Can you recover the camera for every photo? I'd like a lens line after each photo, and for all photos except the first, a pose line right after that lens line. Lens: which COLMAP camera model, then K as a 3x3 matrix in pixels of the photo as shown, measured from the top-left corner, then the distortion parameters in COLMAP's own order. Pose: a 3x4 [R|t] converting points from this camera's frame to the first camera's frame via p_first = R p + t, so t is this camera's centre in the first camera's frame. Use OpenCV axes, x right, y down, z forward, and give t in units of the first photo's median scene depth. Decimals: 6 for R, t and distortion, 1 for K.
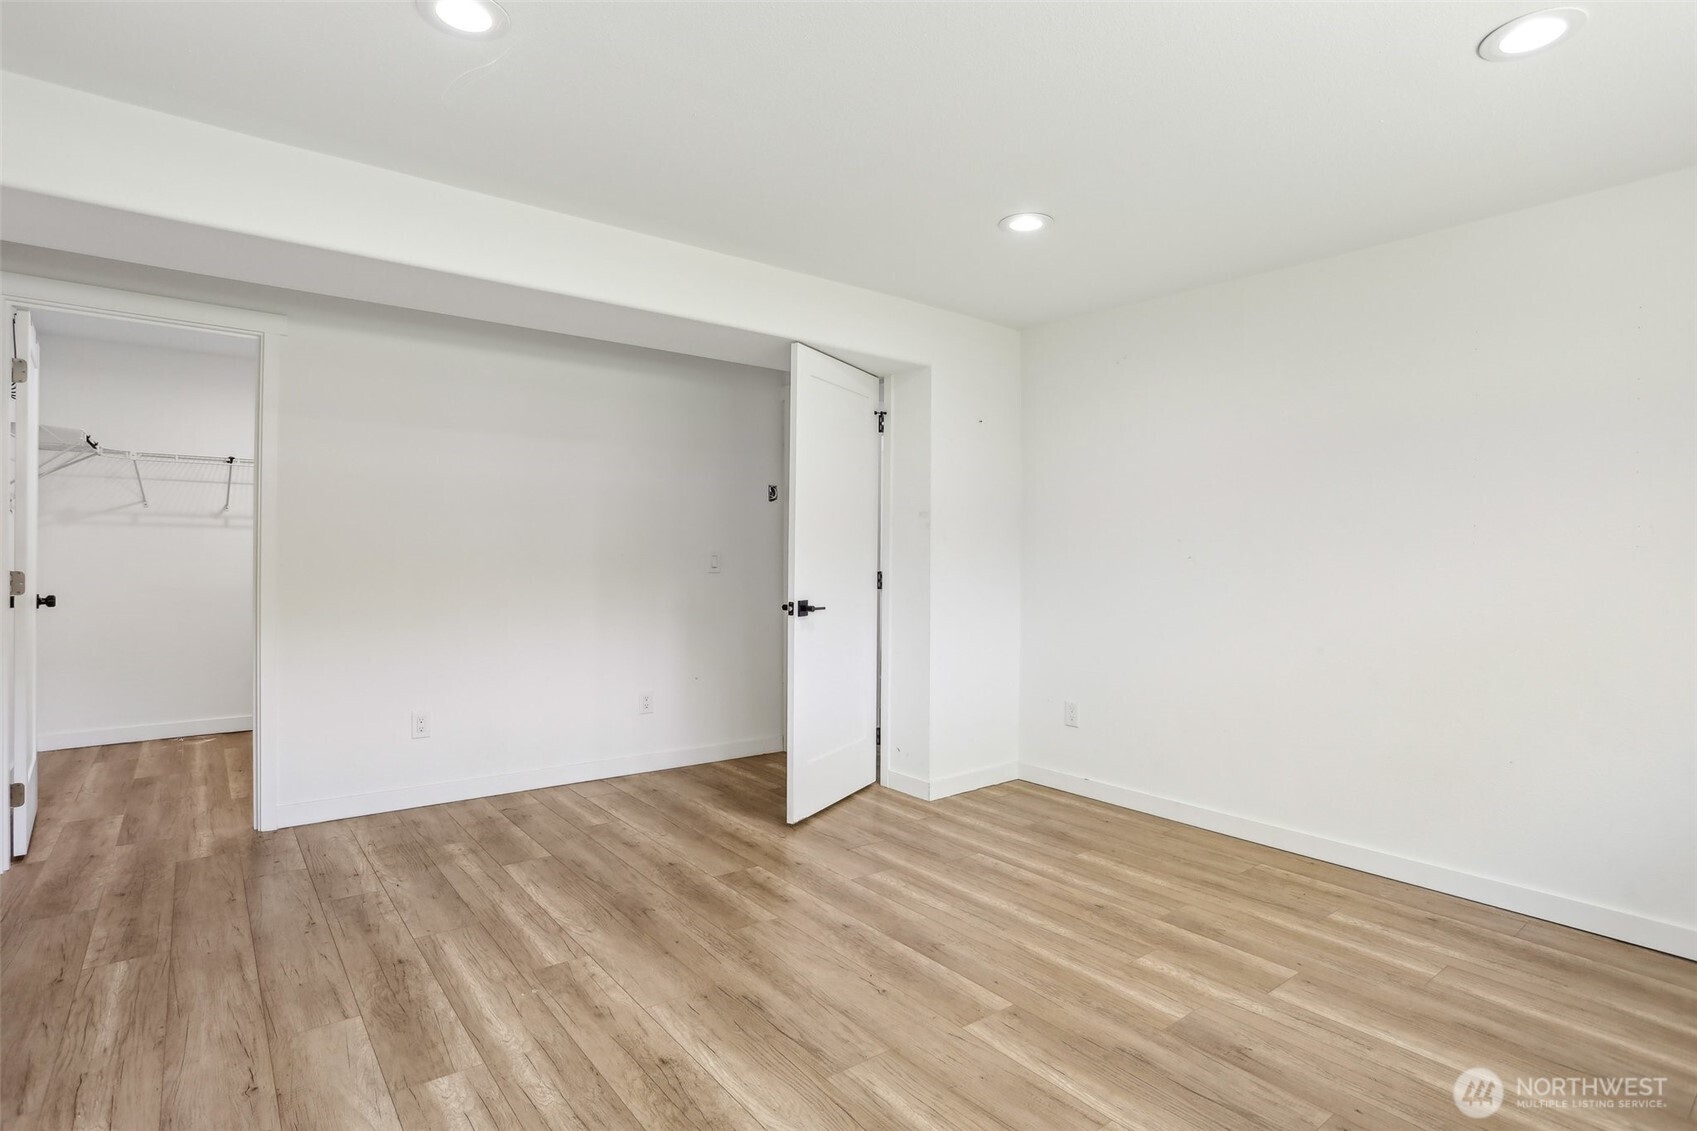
lens RADIAL K [[920.0, 0, 841.5], [0, 920.0, 563.2], [0, 0, 1]] dist [-0.056769, 0.000214]
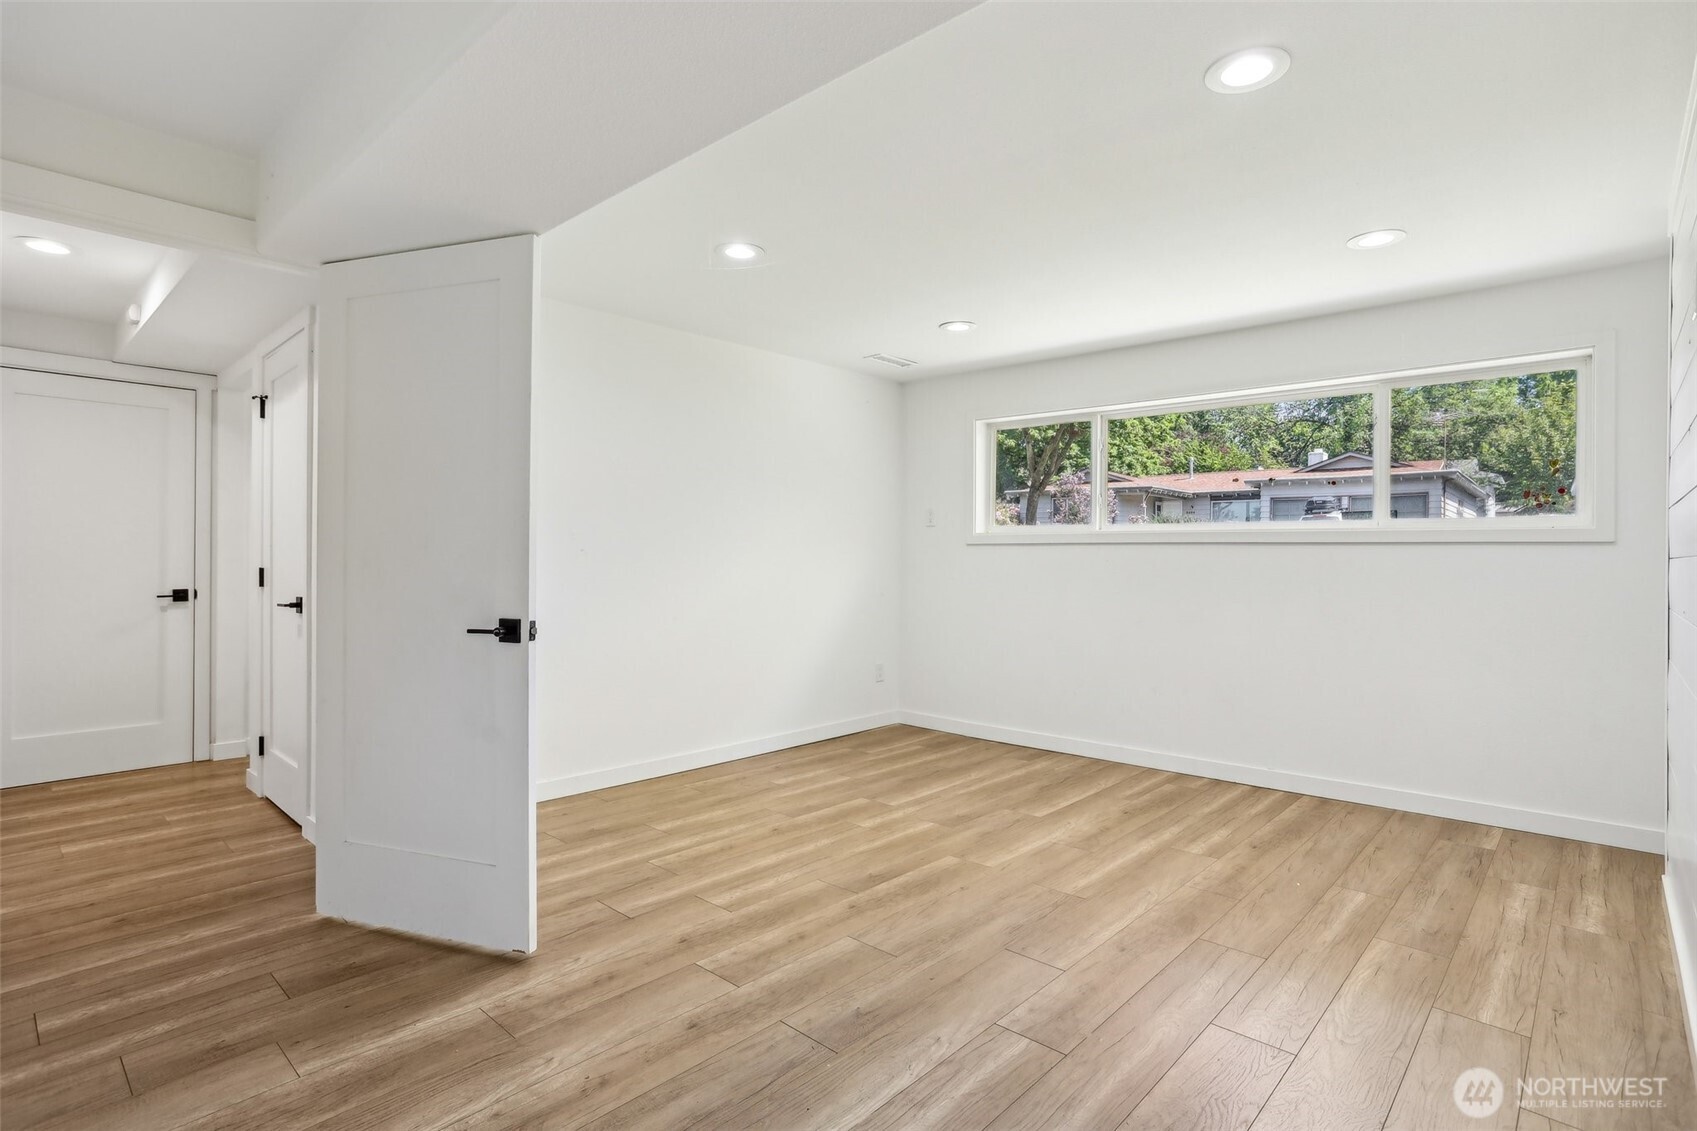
lens RADIAL K [[825.1, 0, 845.0], [0, 825.1, 561.9], [0, 0, 1]] dist [-0.037518, 0.012052]
pose [[-0.190767, -0.016415, 0.981498, -0.927749], [-0.004306, 0.999865, 0.015886, -0.029362], [-0.981626, -0.001196, -0.190812, 1.170252]]
